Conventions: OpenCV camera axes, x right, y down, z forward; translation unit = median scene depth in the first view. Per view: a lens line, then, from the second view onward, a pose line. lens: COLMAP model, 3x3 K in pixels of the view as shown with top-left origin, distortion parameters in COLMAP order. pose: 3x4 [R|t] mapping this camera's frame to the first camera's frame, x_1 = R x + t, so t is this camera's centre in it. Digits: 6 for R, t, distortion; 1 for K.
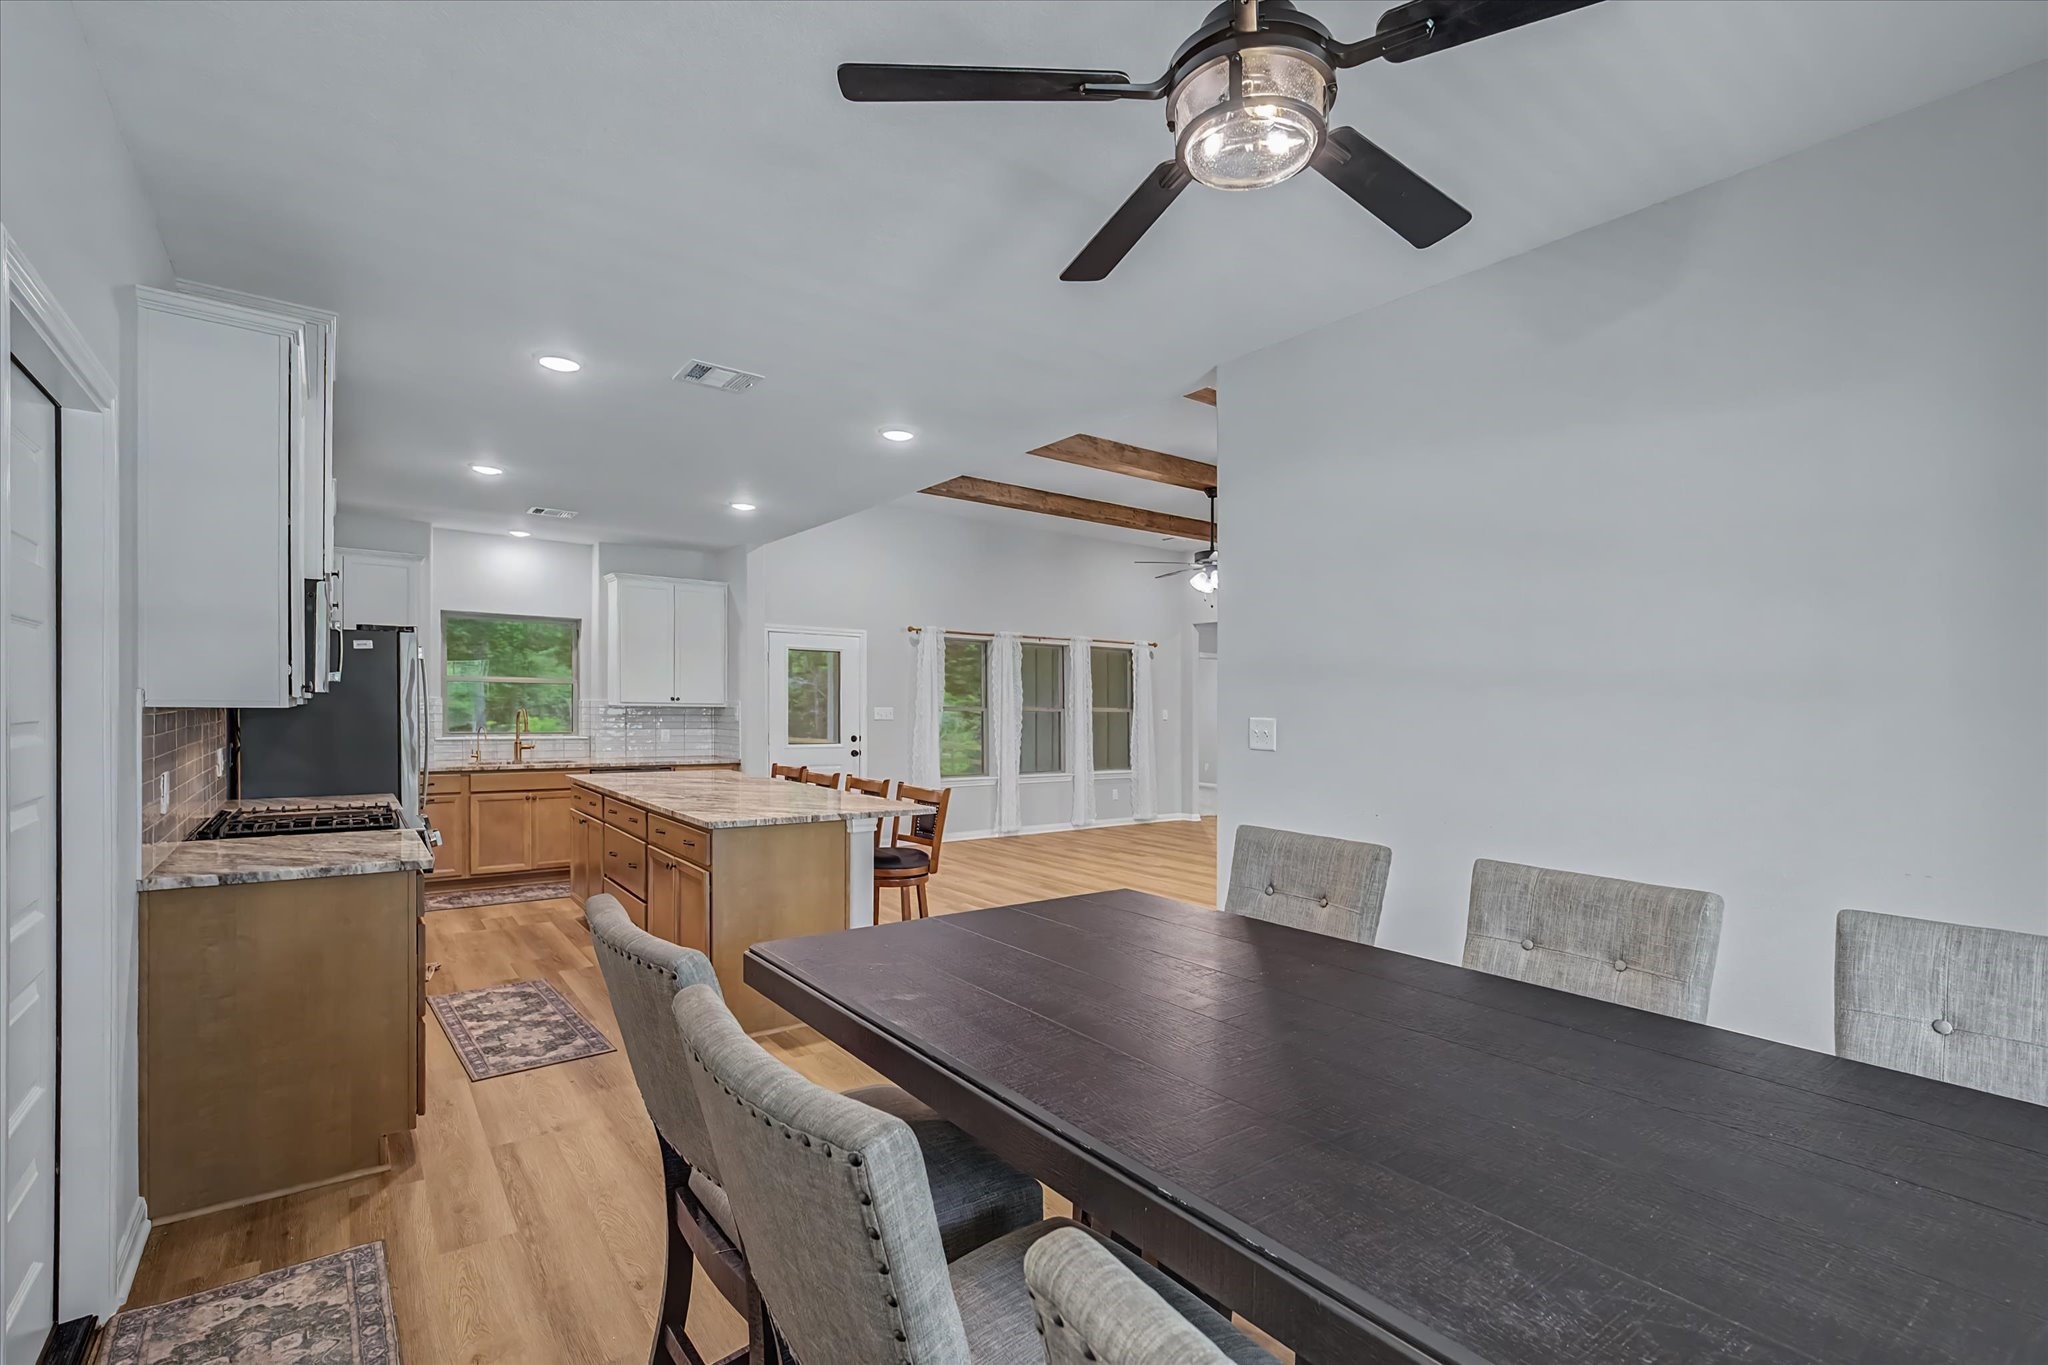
lens RADIAL K [[927.5, 0, 1019.9], [0, 927.5, 692.0], [0, 0, 1]] dist [-0.009442, 0.003406]
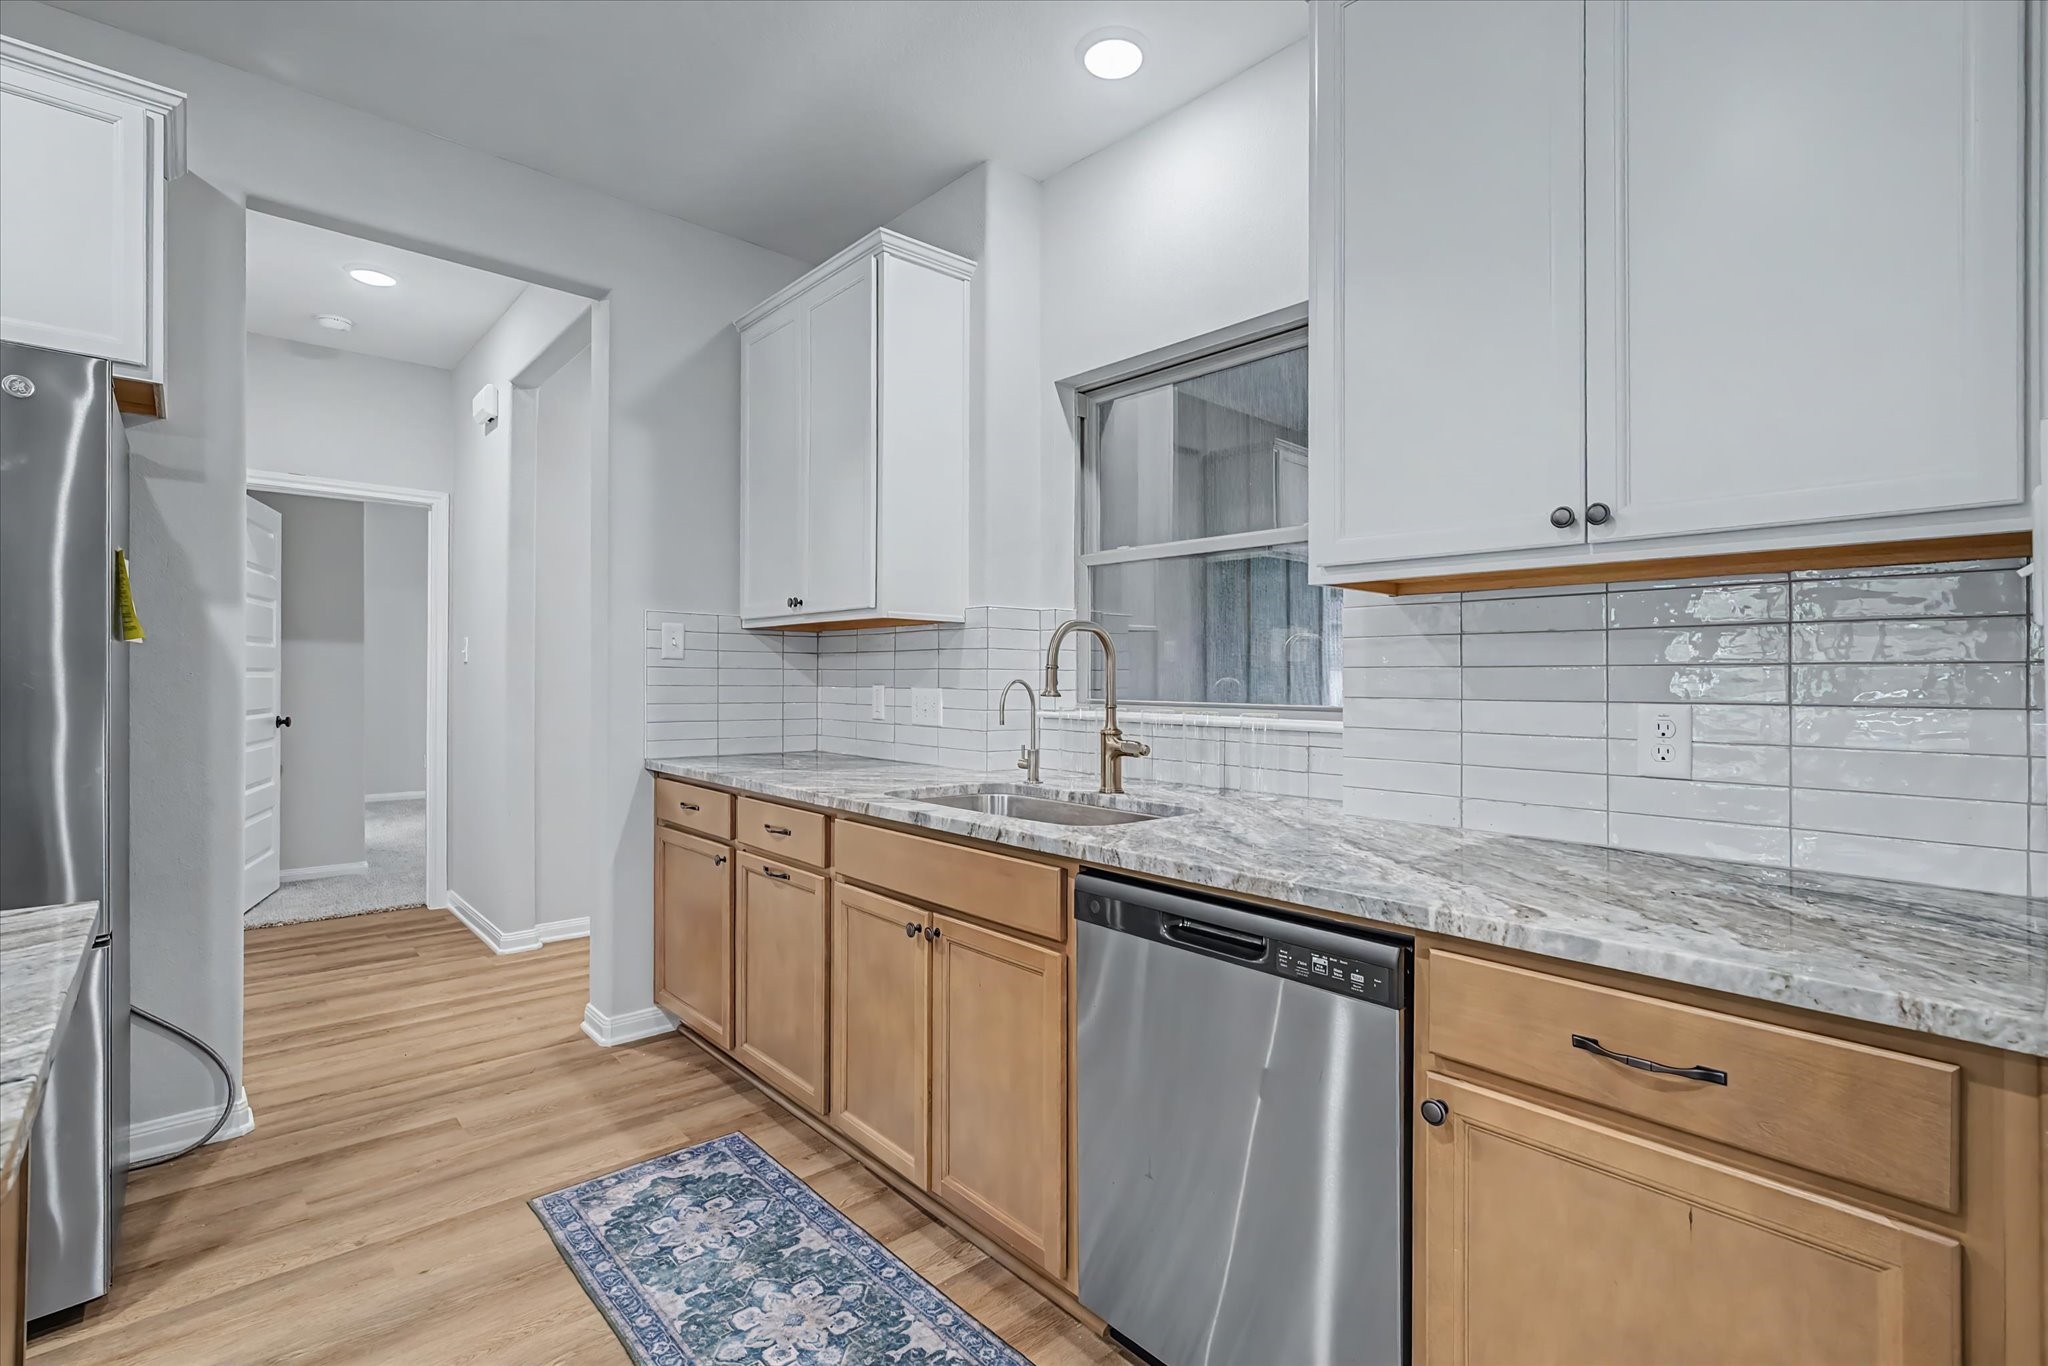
lens RADIAL K [[927.5, 0, 1004.5], [0, 927.5, 673.7], [0, 0, 1]] dist [-0.009442, 0.003406]
pose [[0.074252, -0.009008, -0.997199, -0.170635], [0.010851, 0.999907, -0.008224, 0.027169], [0.997180, -0.010210, 0.074343, 0.684507]]
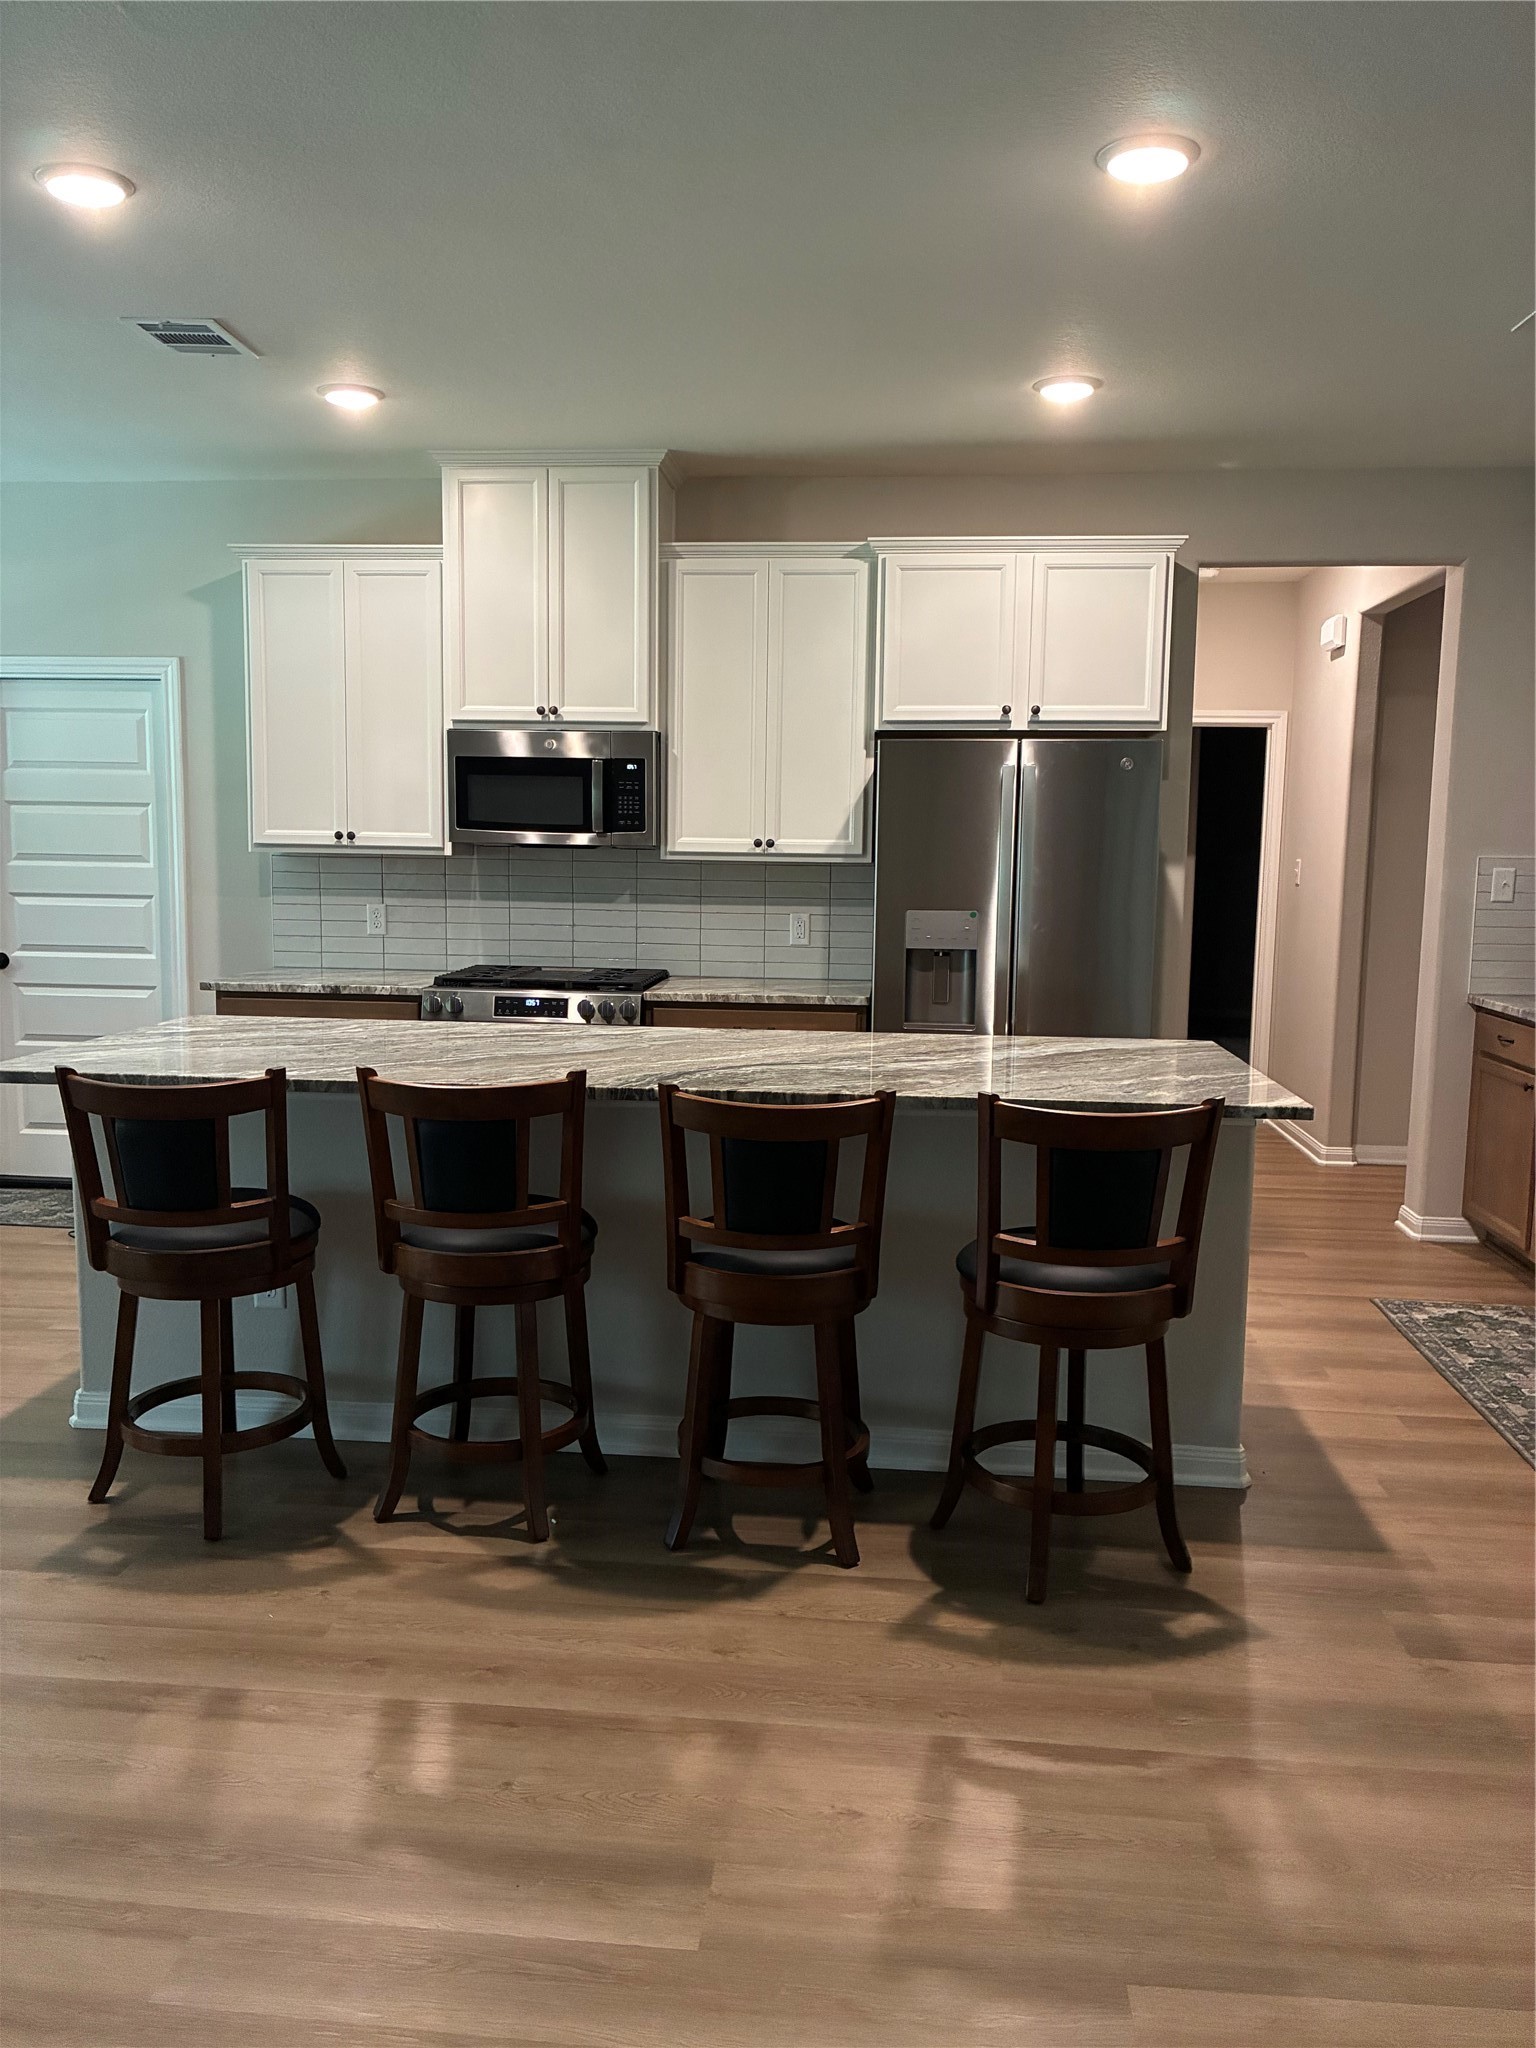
lens RADIAL K [[1521.0, 0, 757.8], [0, 1521.0, 1041.0], [0, 0, 1]] dist [0.013971, -0.004474]
pose [[-0.671527, 0.082023, -0.736426, 0.094776], [-0.007658, 0.993033, 0.117588, 0.005319], [0.740941, 0.084603, -0.666220, 0.766406]]
